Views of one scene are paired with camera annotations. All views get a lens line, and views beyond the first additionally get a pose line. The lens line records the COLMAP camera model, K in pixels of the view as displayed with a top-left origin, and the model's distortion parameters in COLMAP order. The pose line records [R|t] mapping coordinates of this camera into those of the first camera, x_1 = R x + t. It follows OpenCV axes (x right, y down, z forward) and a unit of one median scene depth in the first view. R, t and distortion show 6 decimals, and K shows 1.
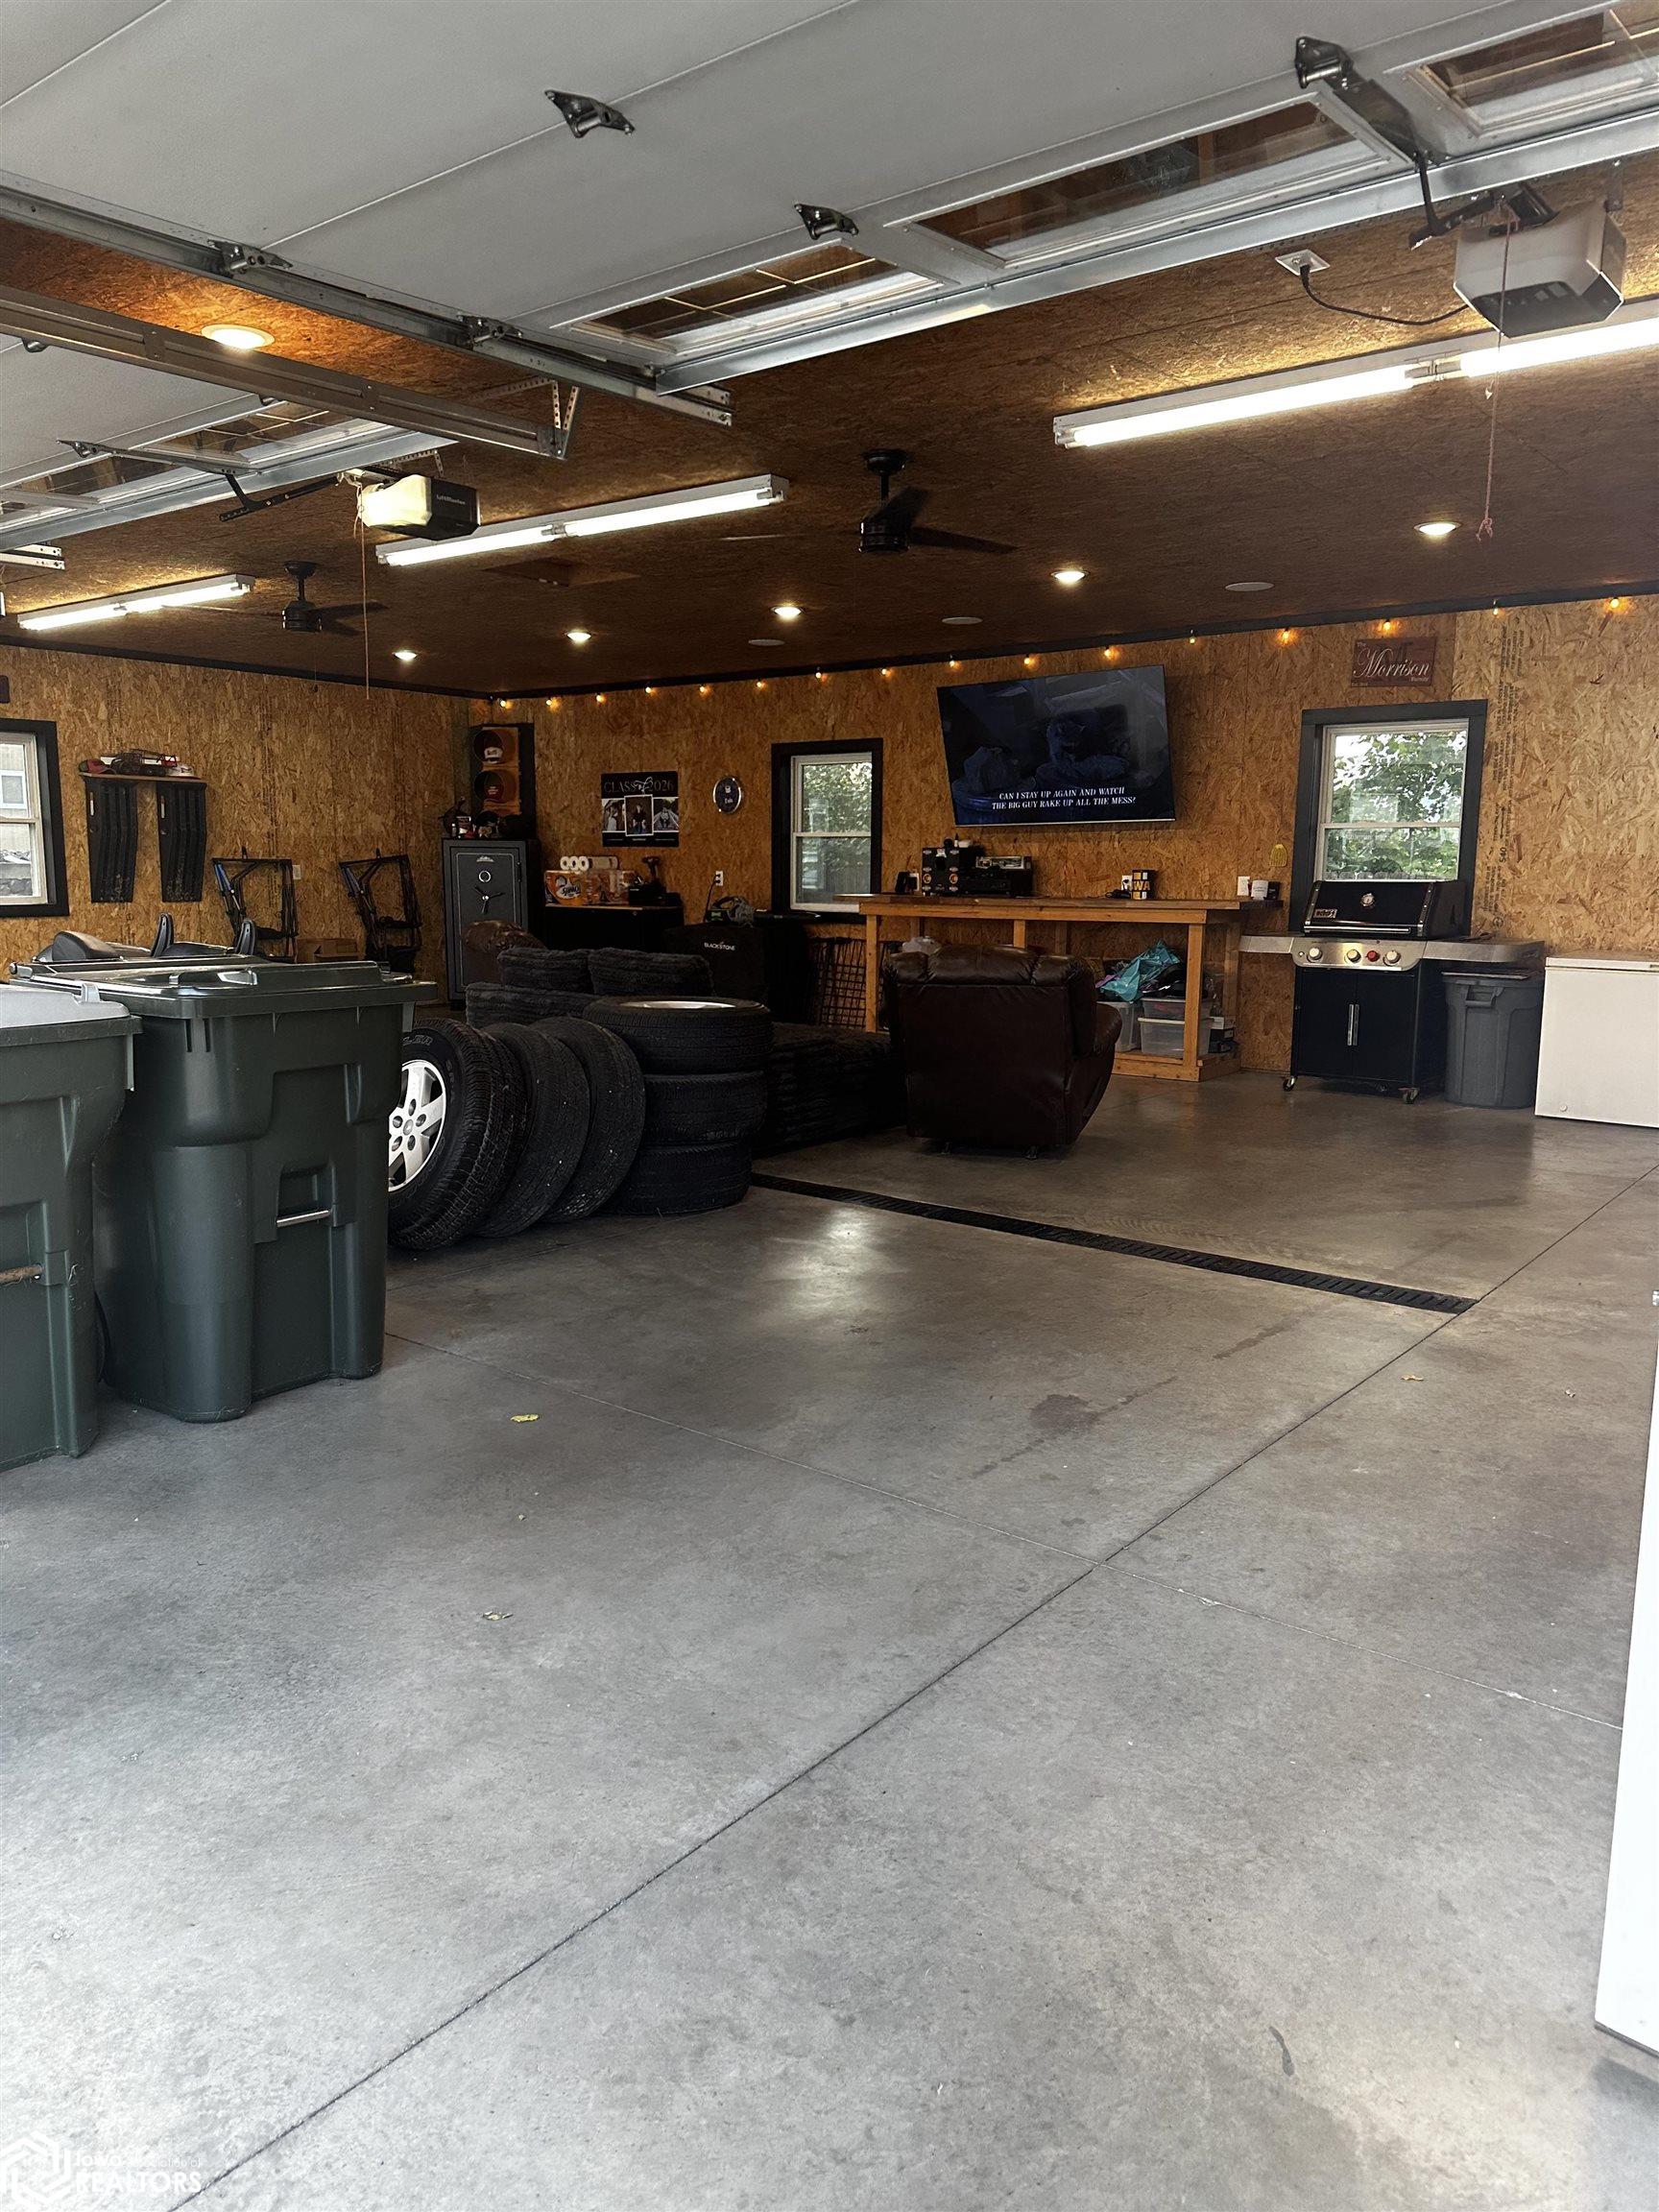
lens RADIAL K [[1553.8, 0, 840.2], [0, 1553.8, 1110.5], [0, 0, 1]] dist [0.082419, -0.124447]
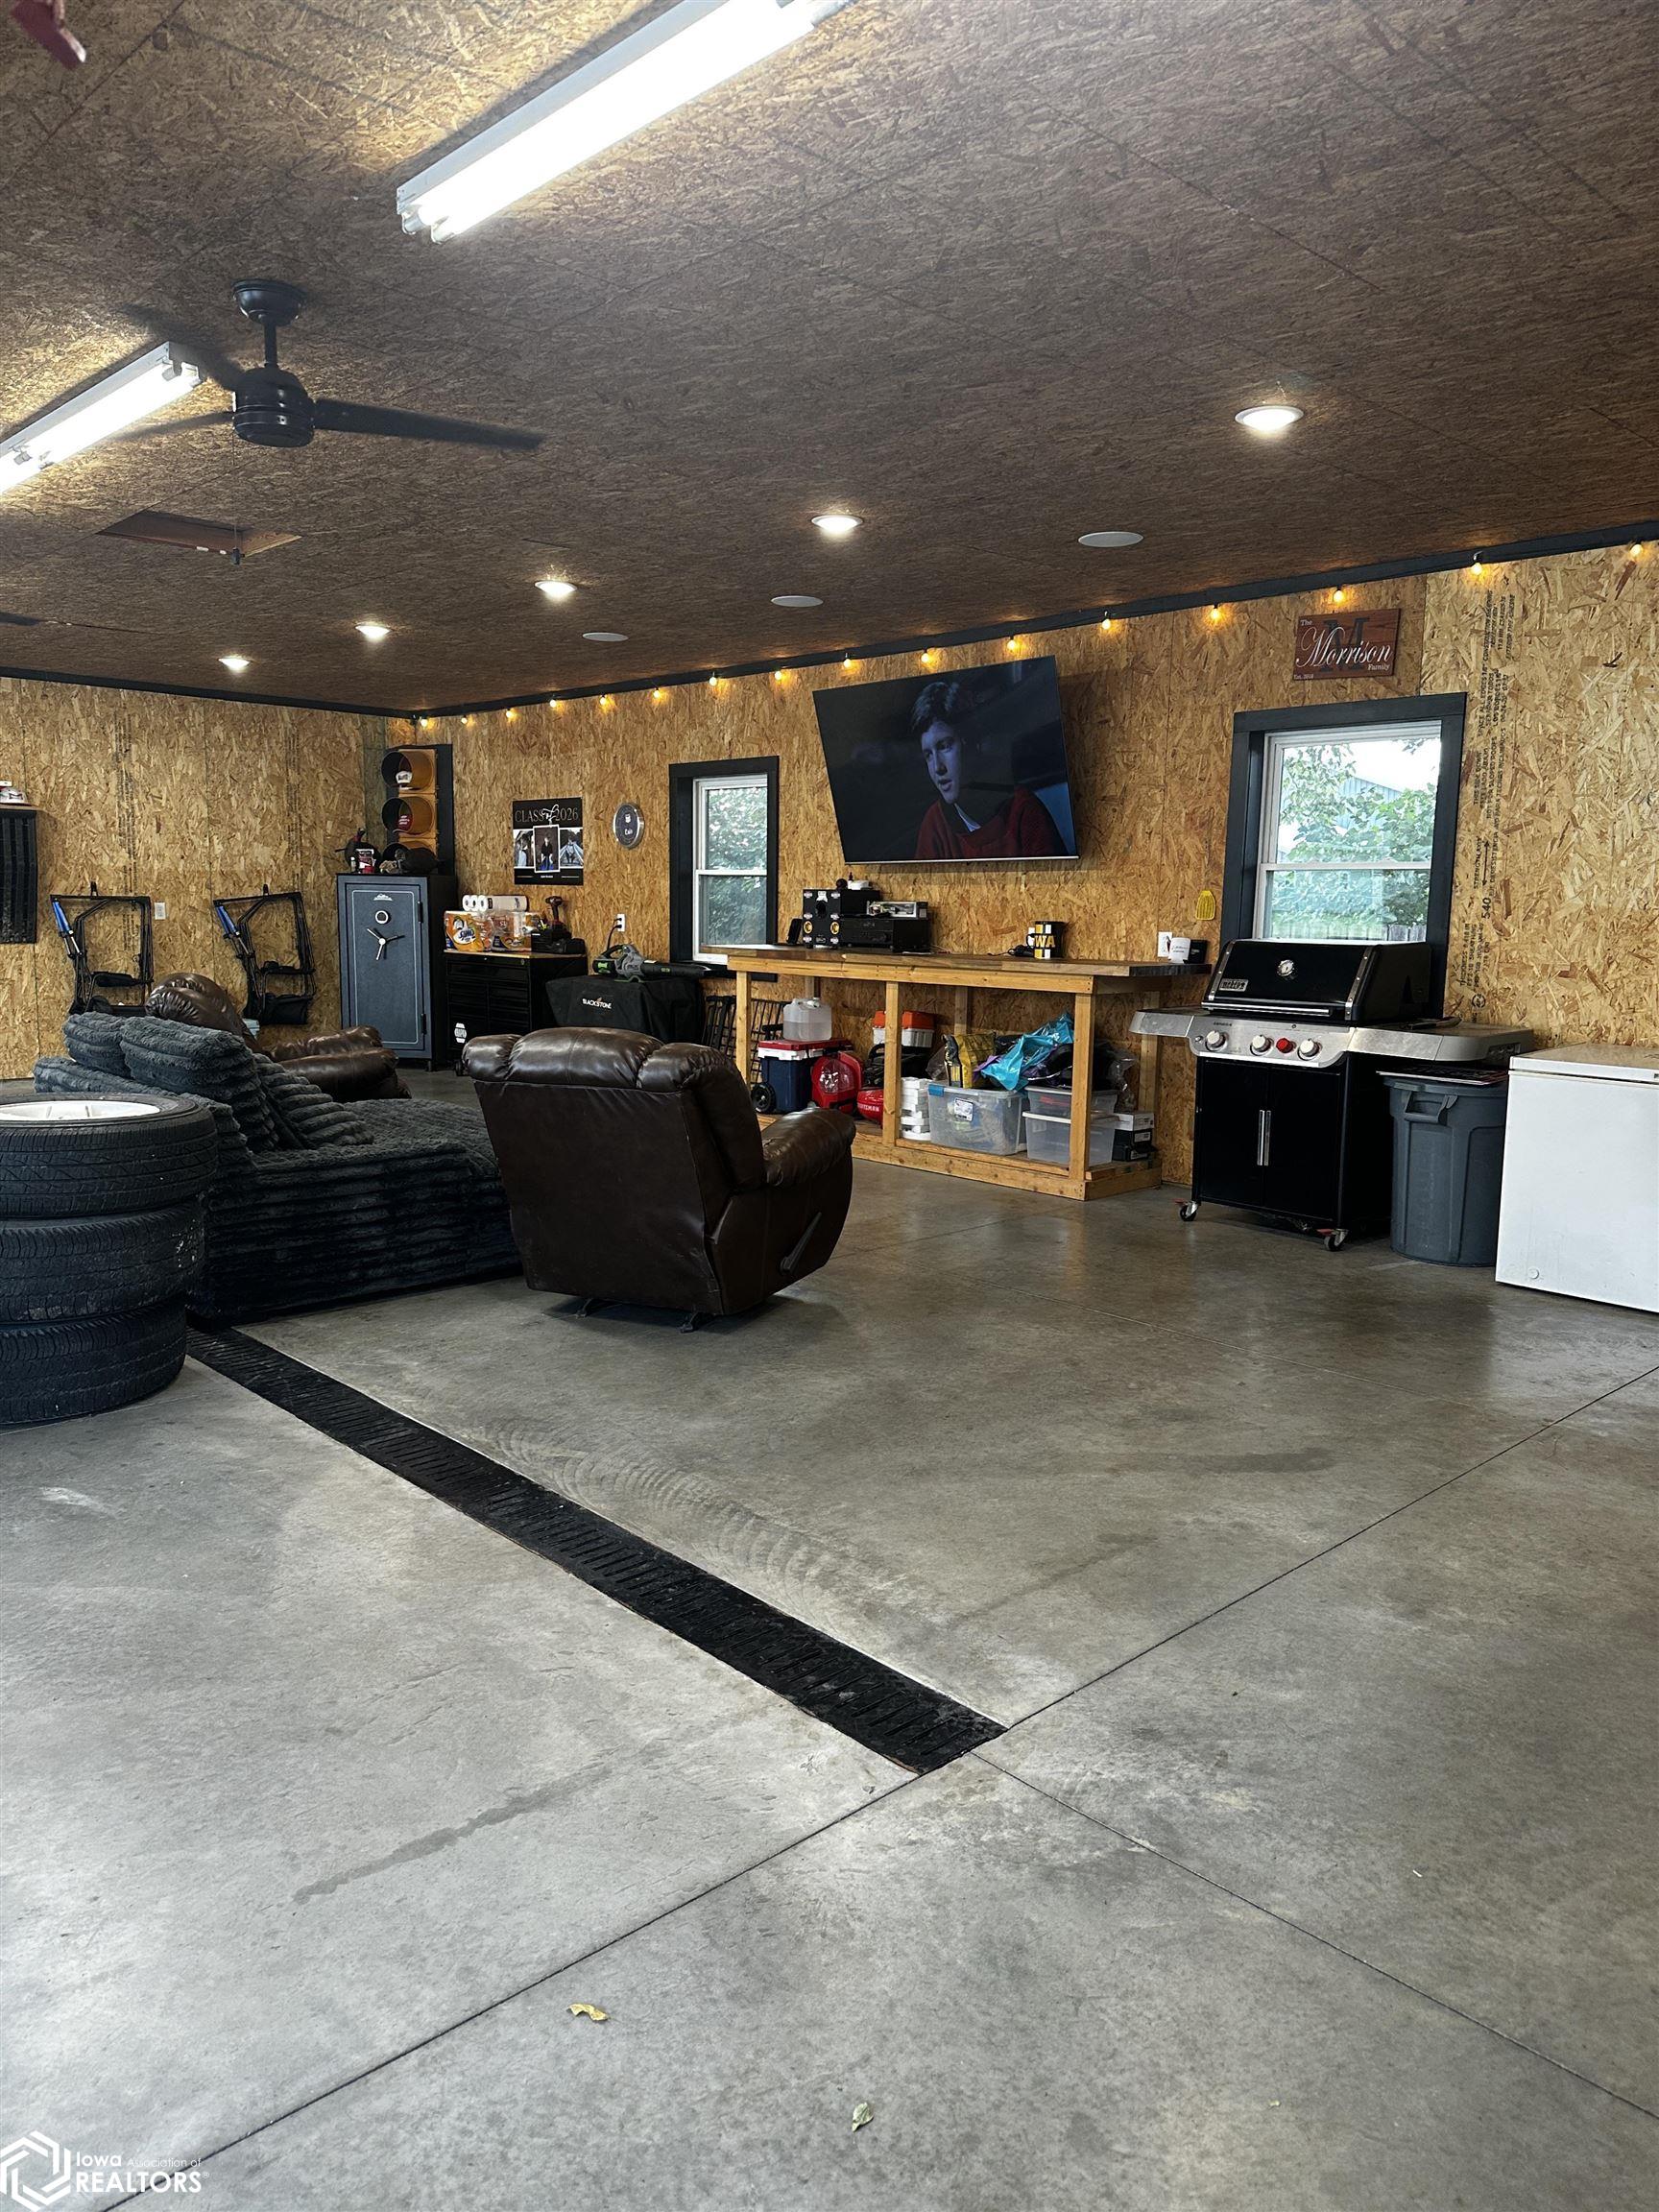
lens RADIAL K [[1553.8, 0, 840.2], [0, 1553.8, 1110.5], [0, 0, 1]] dist [0.082419, -0.124447]
pose [[0.988871, 0.028556, -0.146008, 0.207422], [-0.031930, 0.999273, -0.020816, -0.040037], [0.145308, 0.025246, 0.989064, 0.218246]]
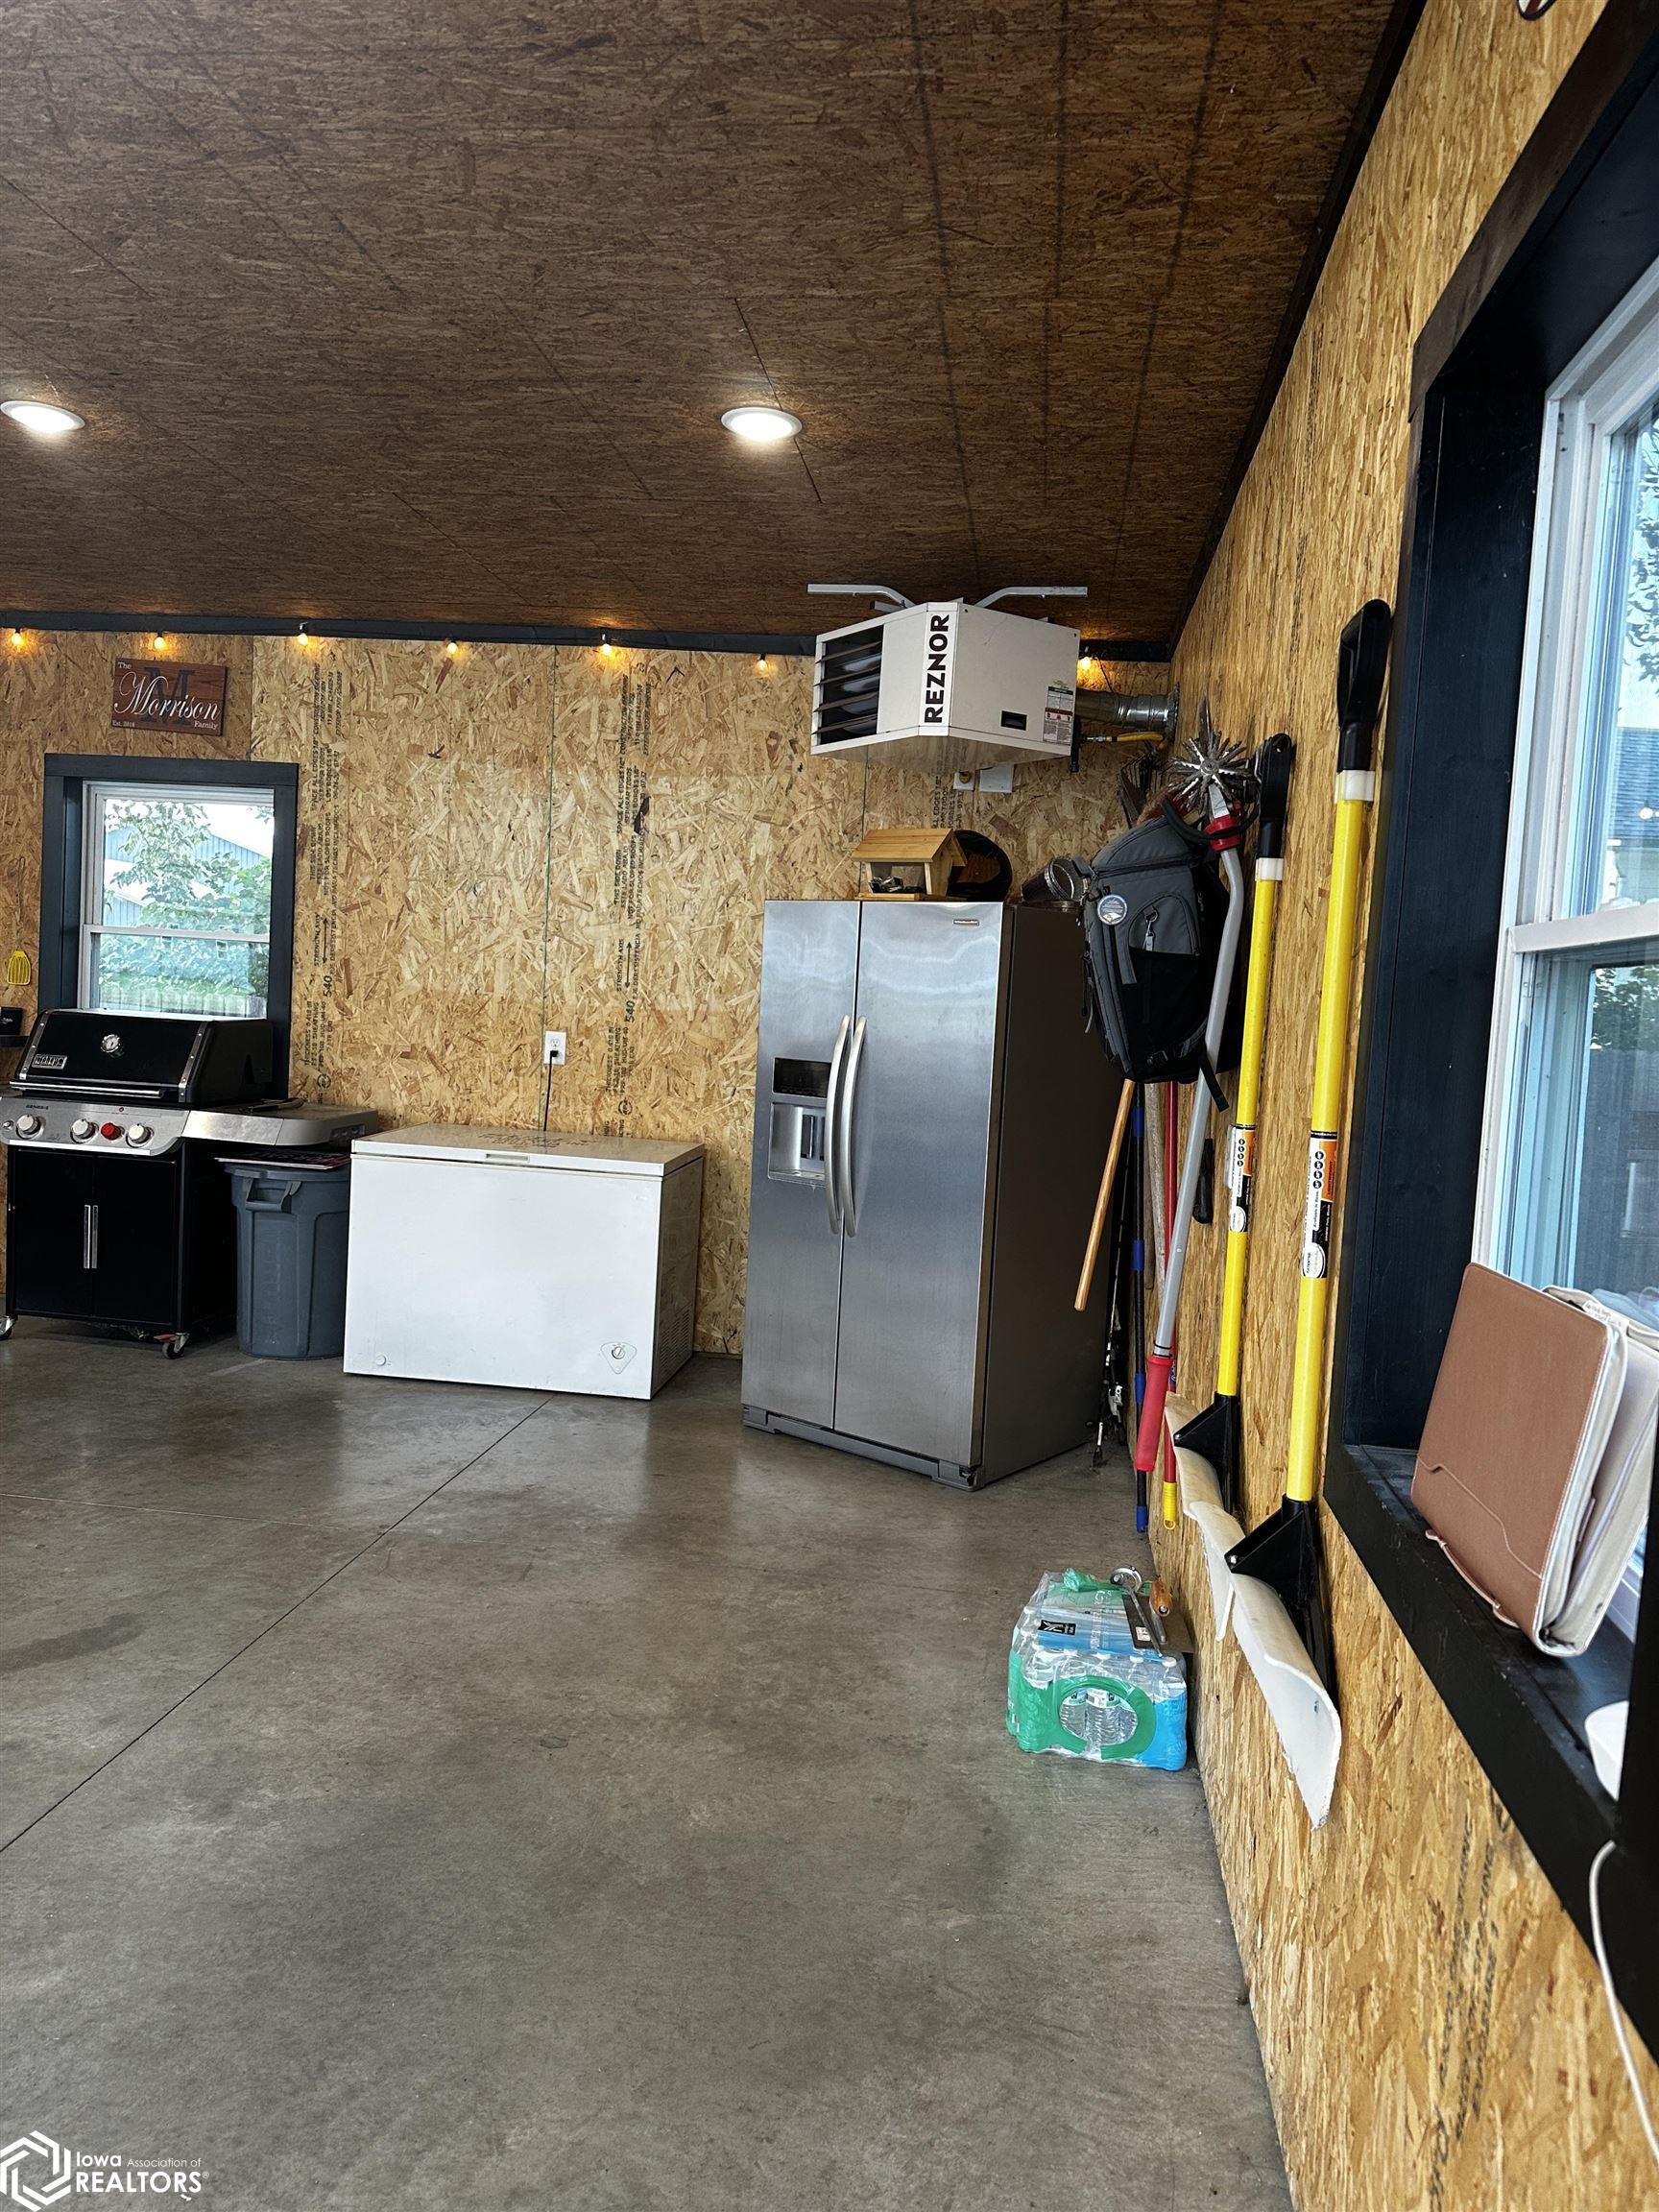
lens RADIAL K [[1573.0, 0, 829.3], [0, 1573.0, 1108.2], [0, 0, 1]] dist [0.149792, -0.313896]
pose [[0.863813, 0.009408, 0.503725, 0.225284], [0.028737, 0.997278, -0.067905, -0.046917], [-0.502992, 0.073133, 0.861191, 0.244699]]
